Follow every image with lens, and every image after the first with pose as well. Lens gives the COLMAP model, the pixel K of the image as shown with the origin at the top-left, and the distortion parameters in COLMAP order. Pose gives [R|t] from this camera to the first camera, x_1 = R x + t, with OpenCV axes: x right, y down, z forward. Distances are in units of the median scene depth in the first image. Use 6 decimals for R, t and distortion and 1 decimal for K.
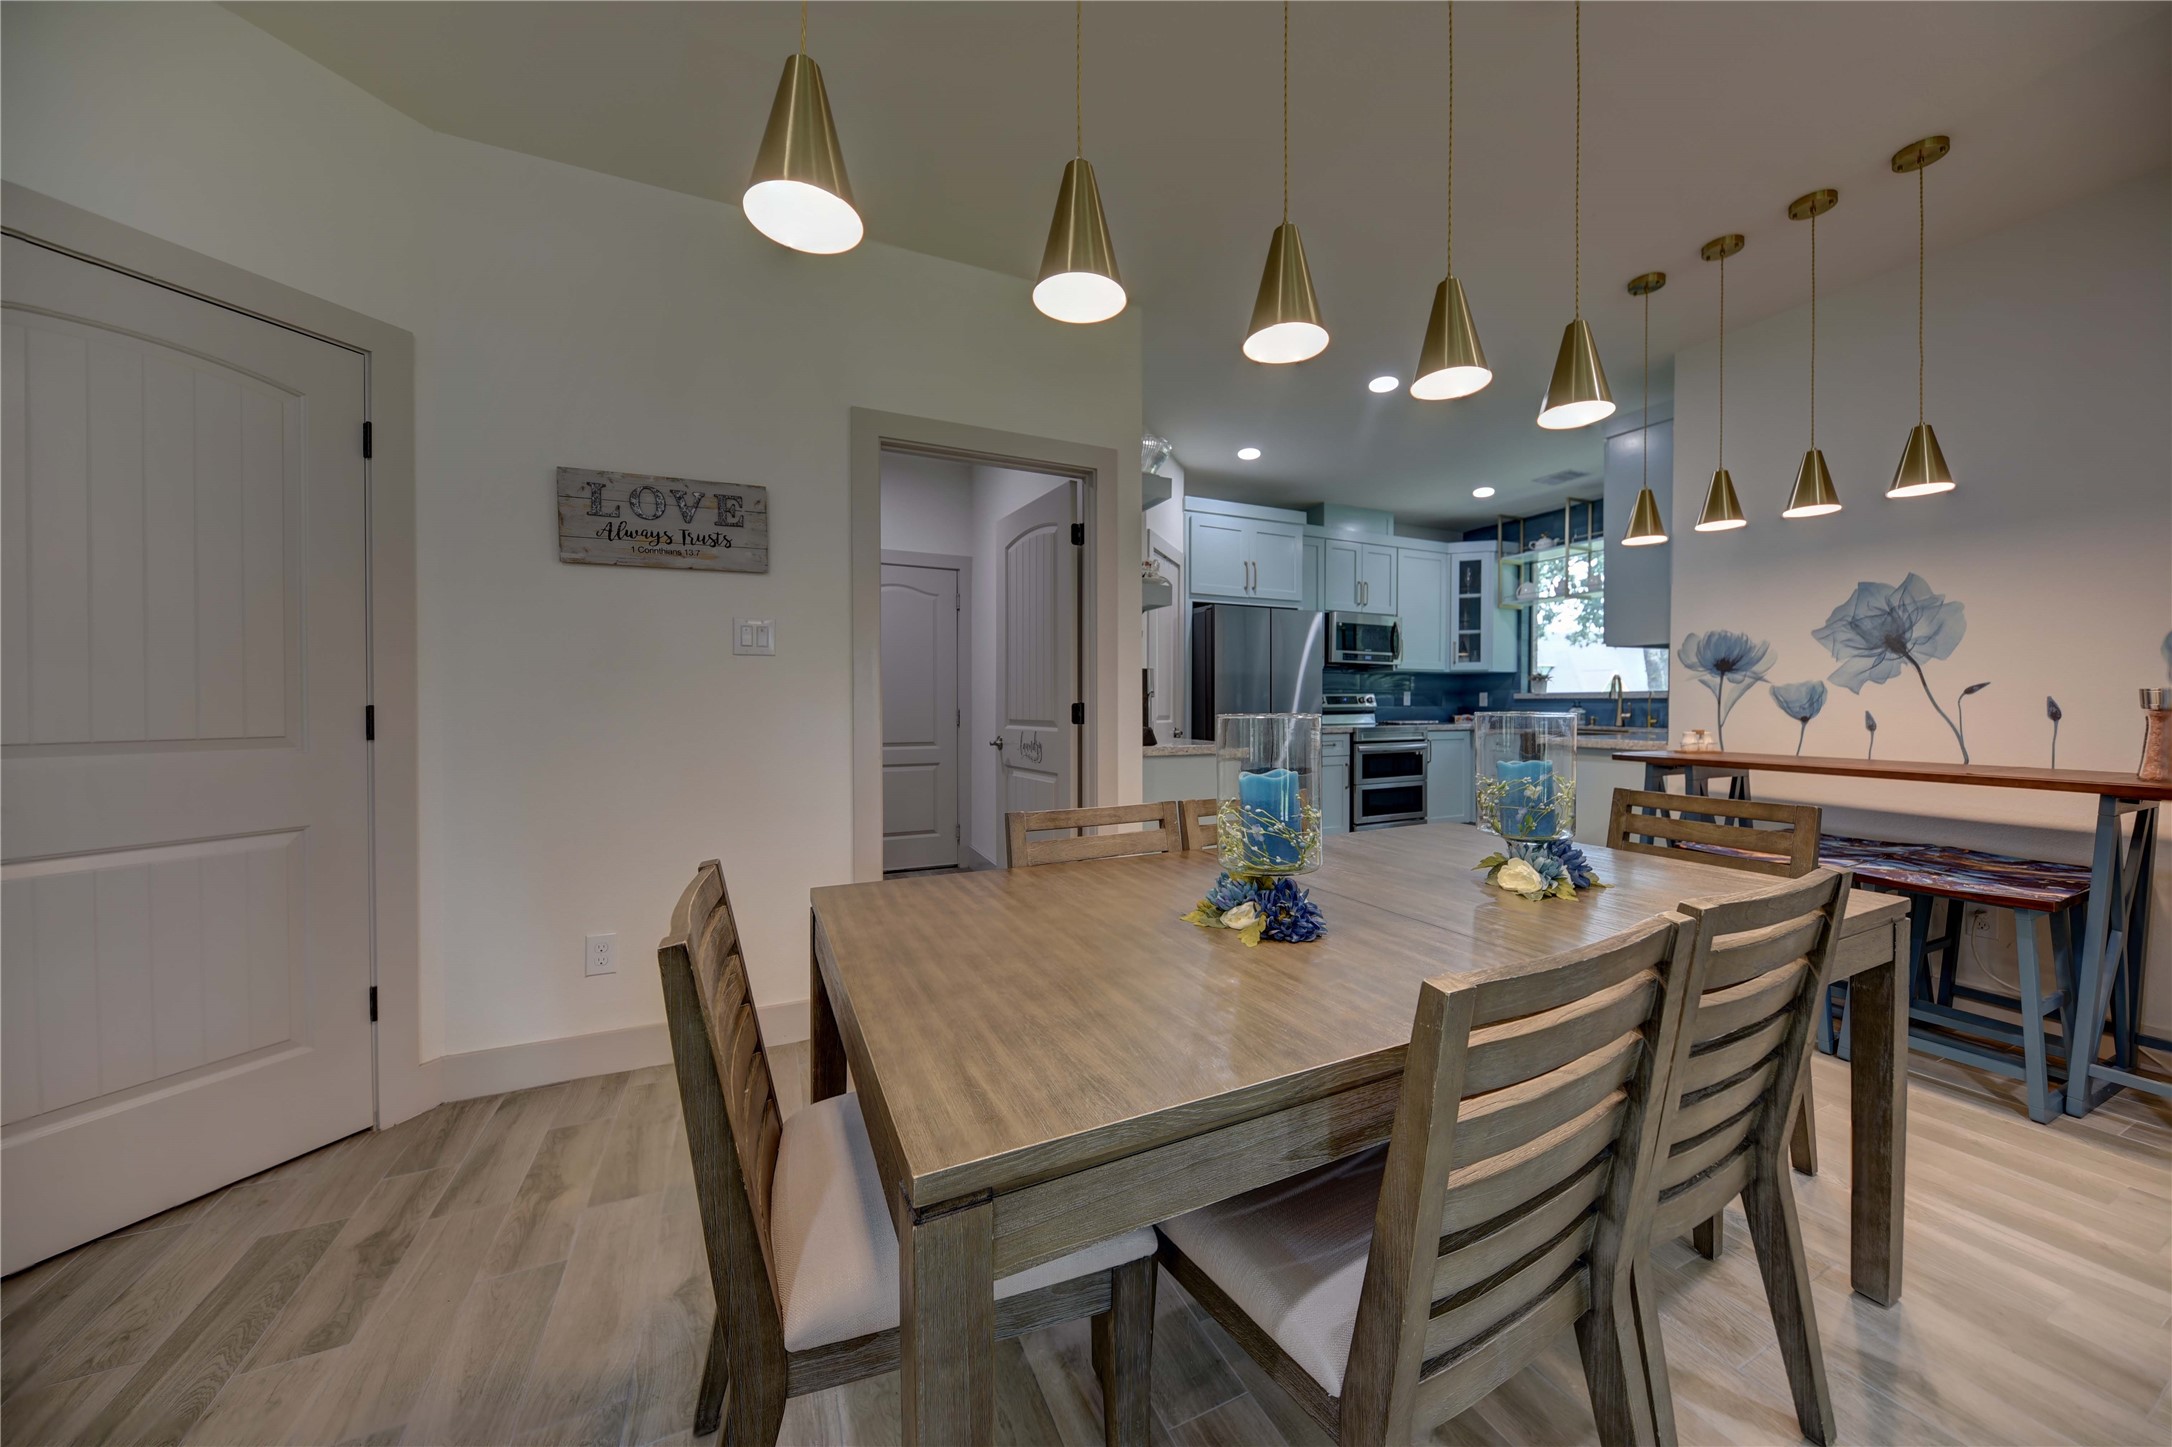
lens RADIAL K [[744.1, 0, 1111.9], [0, 744.1, 712.2], [0, 0, 1]] dist [0.008608, -0.006932]
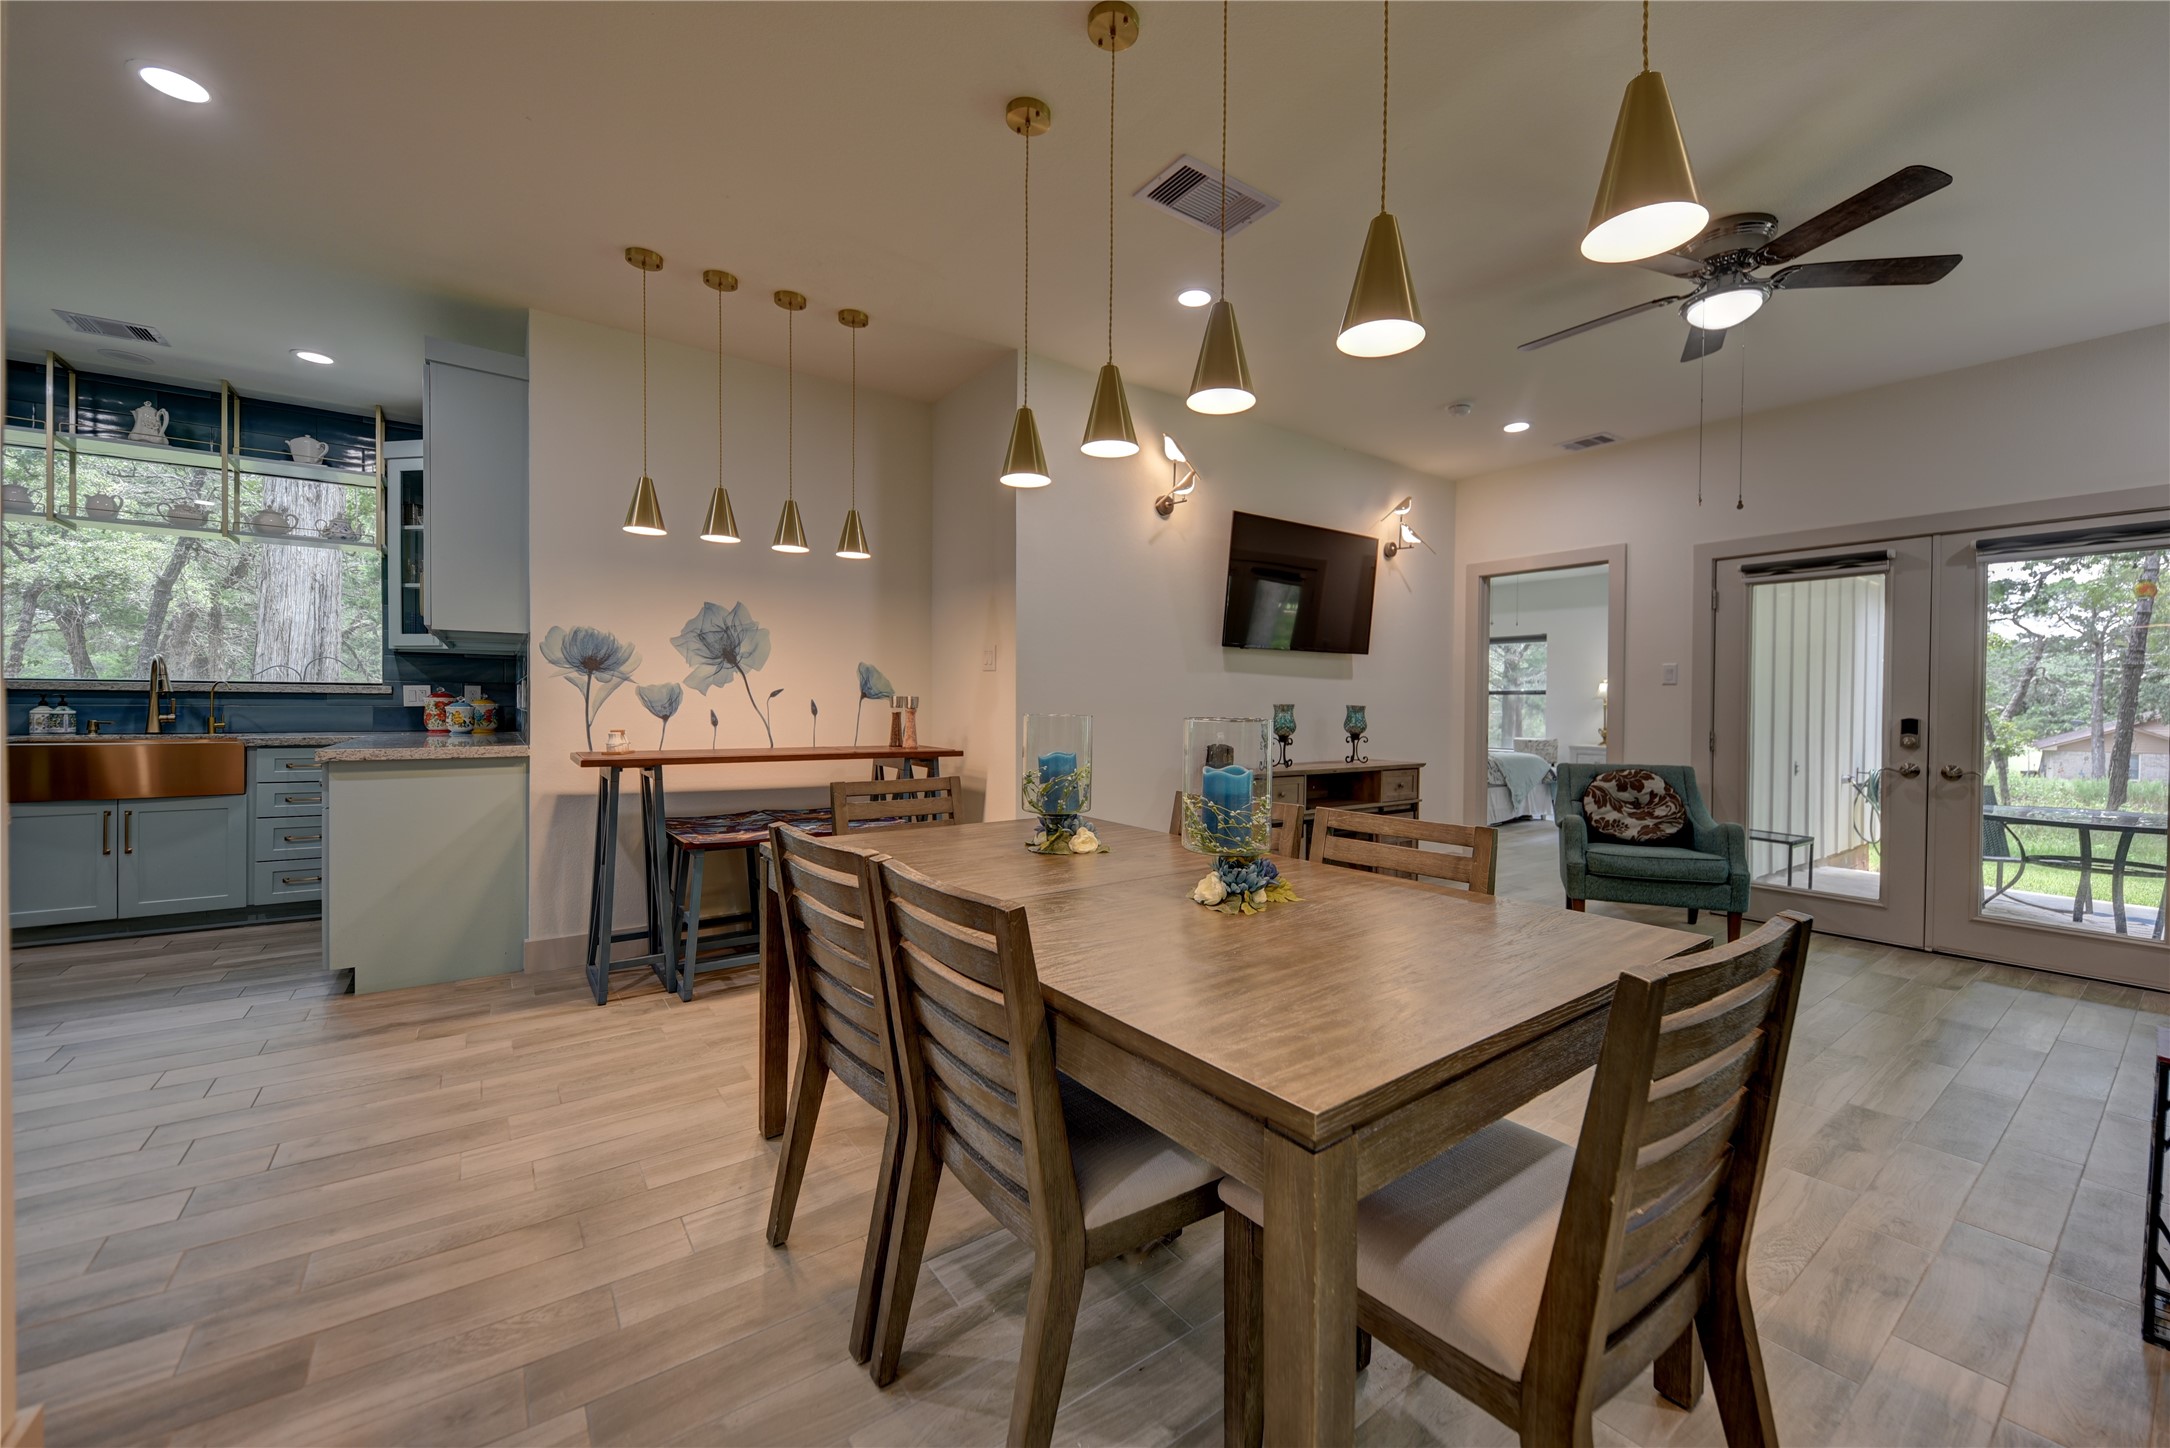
lens RADIAL K [[840.7, 0, 1115.9], [0, 840.7, 714.4], [0, 0, 1]] dist [0.018152, -0.007626]
pose [[-0.200561, -0.011829, 0.979610, -0.413056], [0.004316, 0.999907, 0.012958, -0.007834], [-0.979672, 0.006827, -0.200491, 0.565702]]
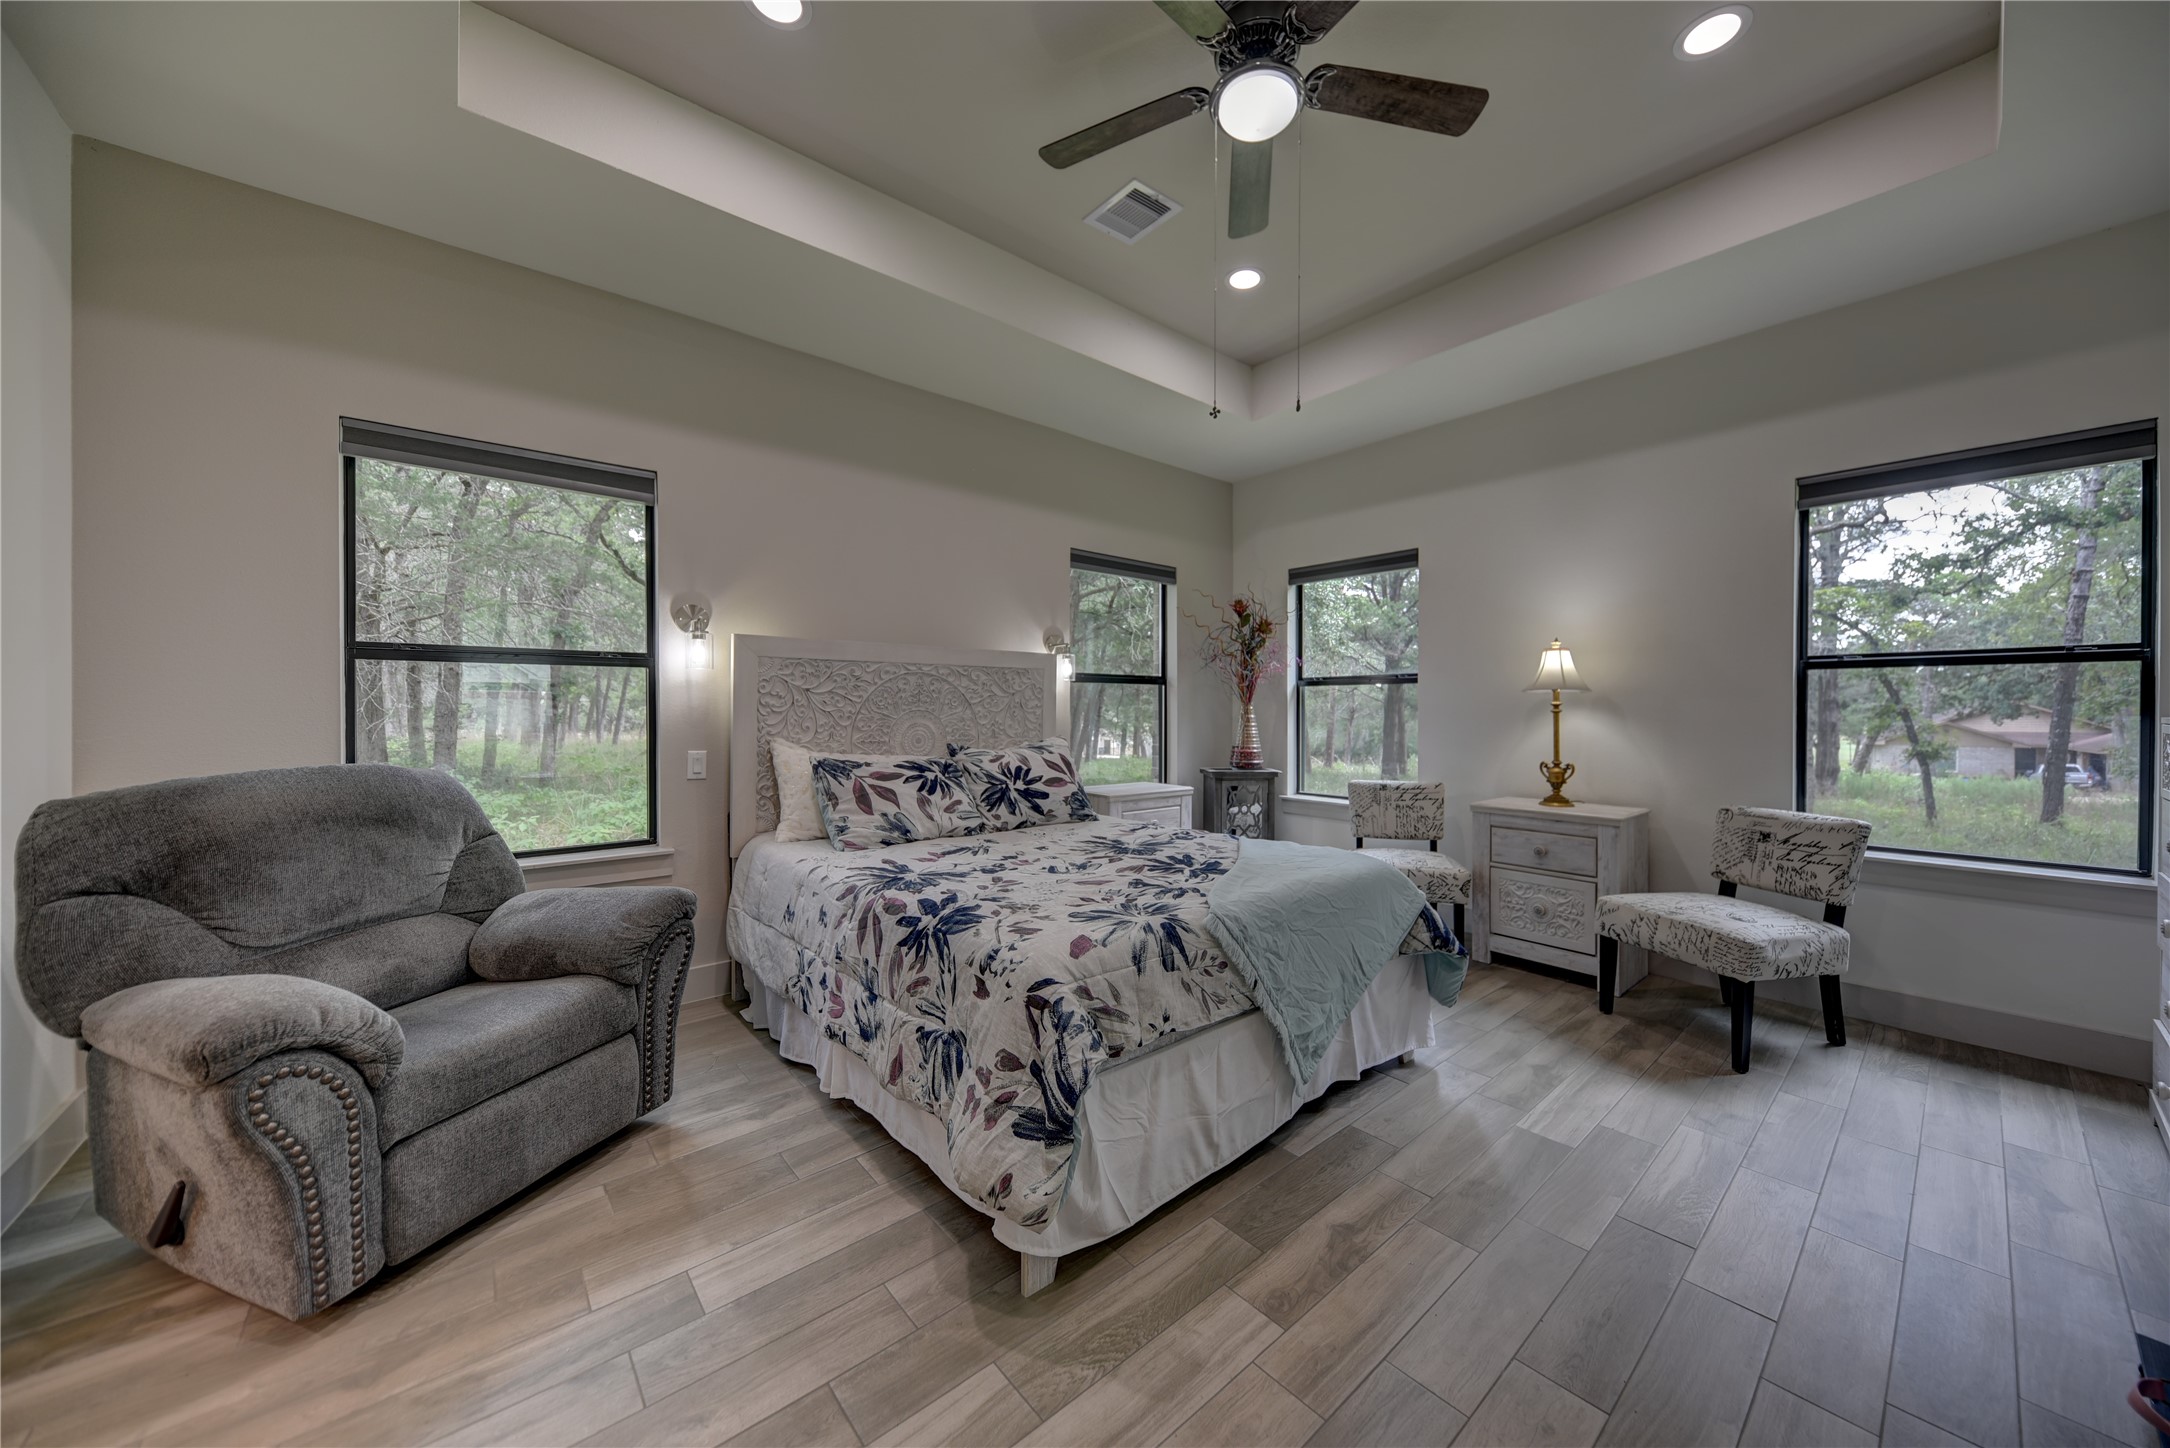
lens RADIAL K [[751.4, 0, 1115.3], [0, 751.4, 713.7], [0, 0, 1]] dist [0.012528, -0.007145]
pose [[-0.272900, -0.004276, 0.962033, 1.323474], [0.012650, 0.999888, 0.008033, 0.002992], [-0.961959, 0.014362, -0.272815, -0.845176]]
